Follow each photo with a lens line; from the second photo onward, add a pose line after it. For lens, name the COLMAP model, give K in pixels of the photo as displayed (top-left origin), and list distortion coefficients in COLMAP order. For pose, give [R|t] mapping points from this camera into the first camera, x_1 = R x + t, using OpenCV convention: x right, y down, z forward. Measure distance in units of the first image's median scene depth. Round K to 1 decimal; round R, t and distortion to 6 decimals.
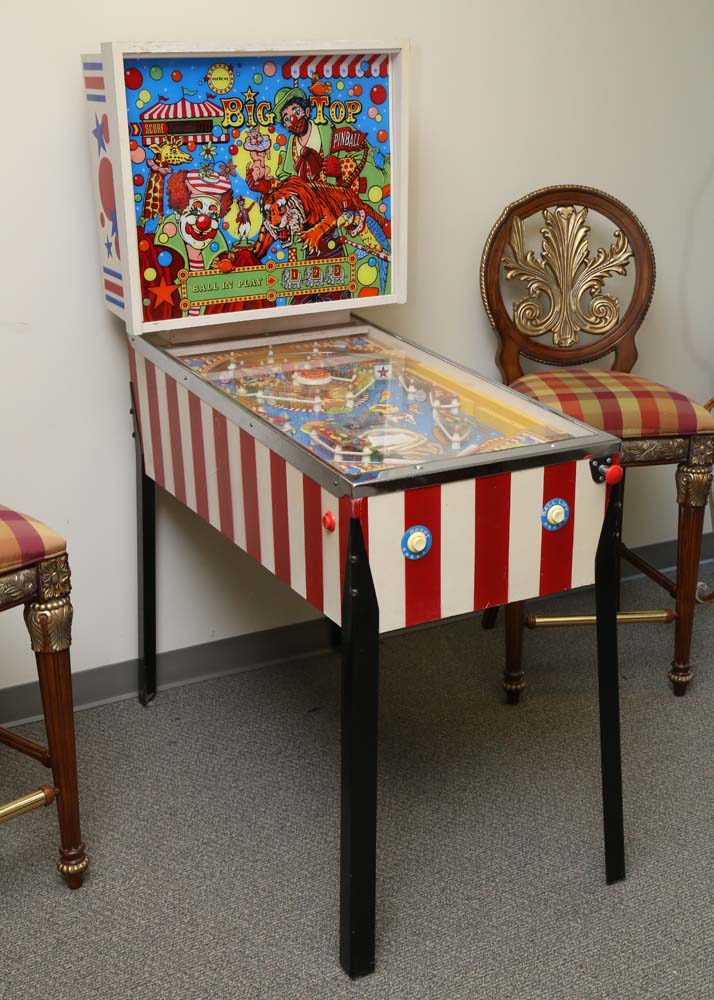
lens RADIAL K [[1259.0, 0, 357.0], [0, 1259.0, 500.0], [0, 0, 1]] dist [0.094423, 0.023572]
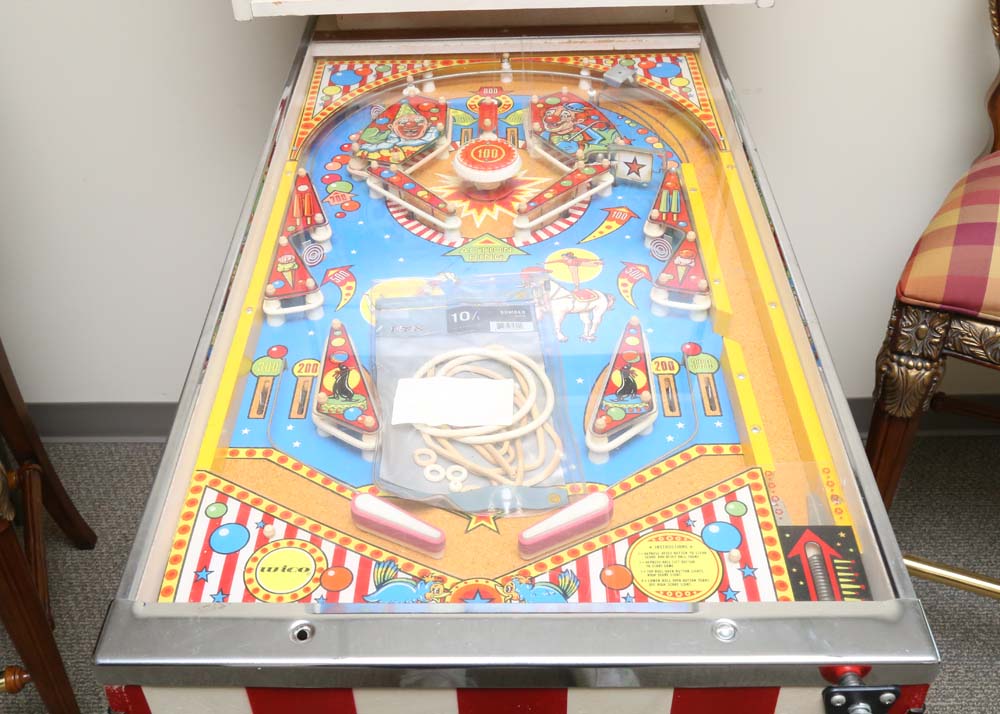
lens RADIAL K [[1020.8, 0, 500.0], [0, 1020.8, 357.0], [0, 0, 1]] dist [-0.070529, 0.144023]
pose [[0.882946, 0.289048, -0.369942, 0.148246], [-0.145782, 0.917844, 0.369201, -0.174983], [0.446266, -0.272054, 0.852545, 0.598303]]
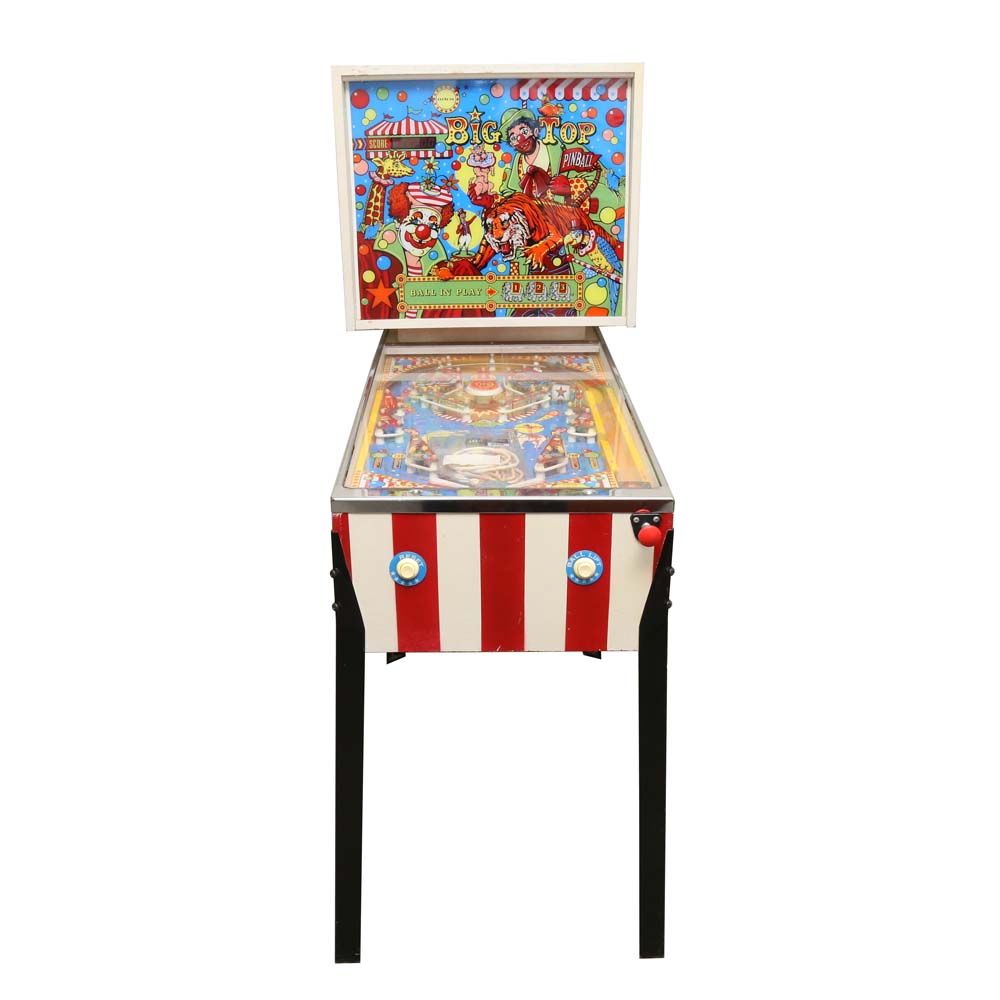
lens RADIAL K [[1047.2, 0, 503.0], [0, 1047.2, 519.4], [0, 0, 1]] dist [-0.113426, 0.031272]
pose [[0.895699, 0.172485, -0.409844, 0.331469], [-0.156043, 0.985010, 0.073520, -0.056128], [0.416382, -0.001899, 0.909188, 0.237227]]
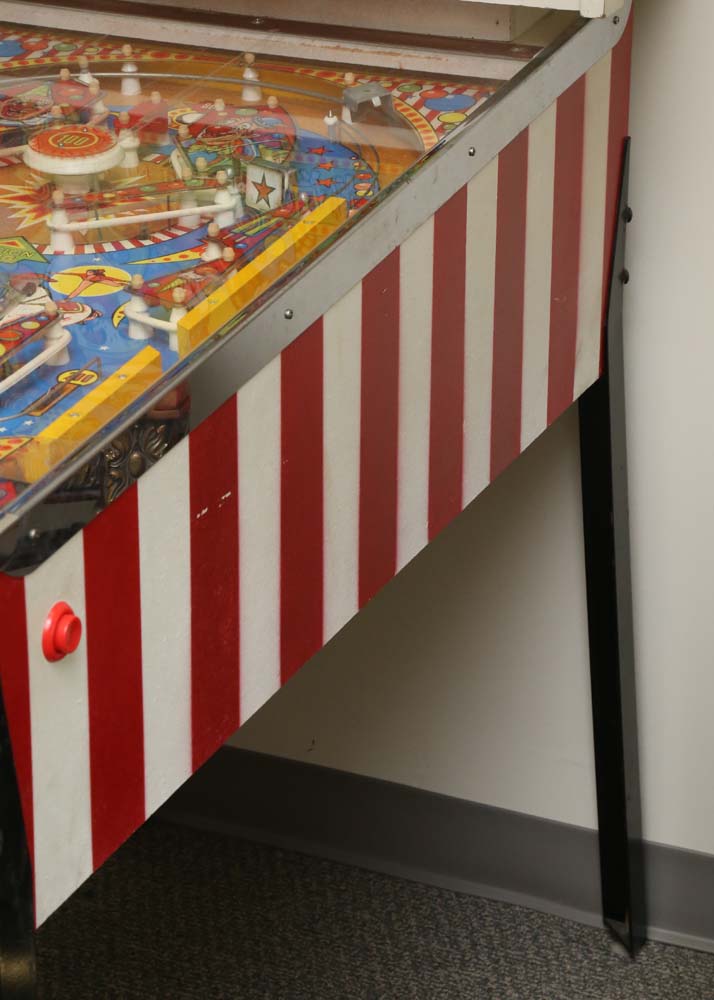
lens RADIAL K [[2772.3, 0, 384.4], [0, 2772.3, 499.6], [0, 0, 1]] dist [0.365985, 0.610373]
pose [[0.631837, 0.323420, -0.704401, 0.609817], [-0.267548, 0.943933, 0.193413, -0.177956], [0.727461, 0.066256, 0.682943, 0.503275]]
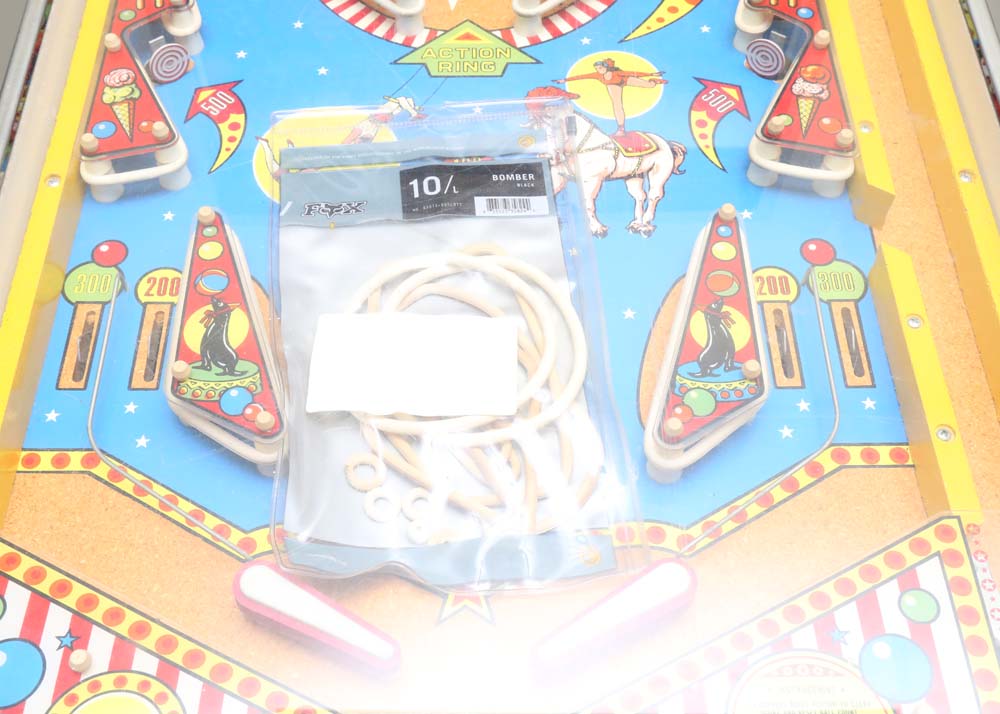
lens RADIAL K [[1210.6, 0, 500.0], [0, 1210.6, 357.0], [0, 0, 1]] dist [0.026432, 0.044463]
pose [[0.889300, 0.369603, -0.269333, 0.093051], [-0.159051, 0.802126, 0.575584, -0.171731], [0.428776, -0.469029, 0.772116, 0.699445]]
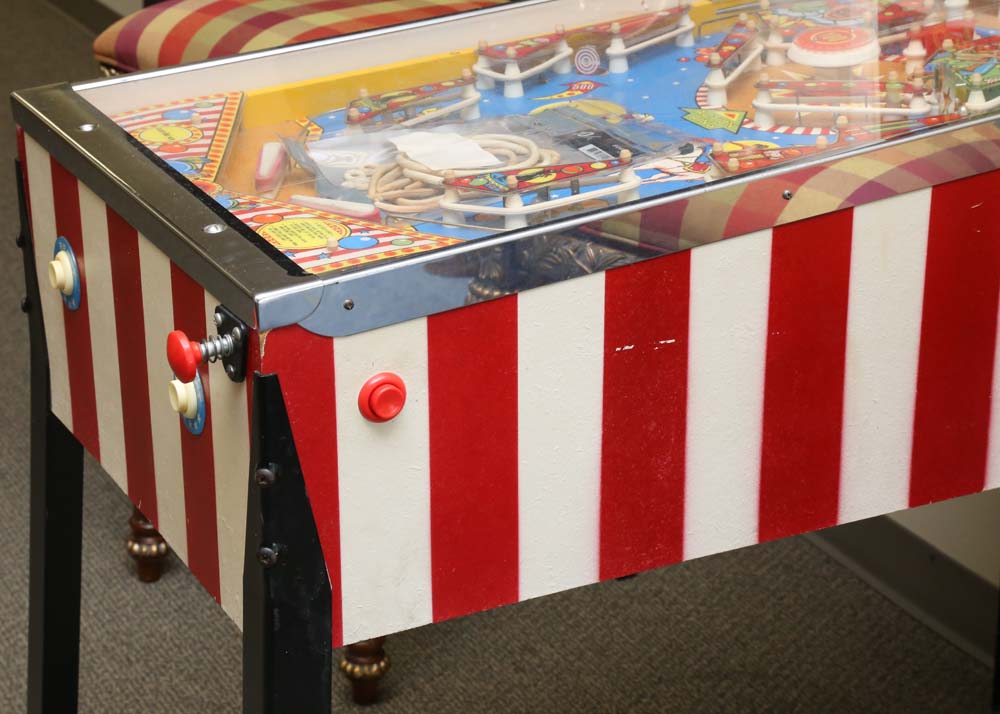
lens RADIAL K [[2284.3, 0, 500.0], [0, 2284.3, 357.0], [0, 0, 1]] dist [0.187576, 3.315426]
pose [[-0.008204, 0.383437, -0.923530, 0.670809], [-0.317589, 0.874745, 0.366003, -0.241101], [0.948193, 0.296305, 0.114599, 0.819613]]
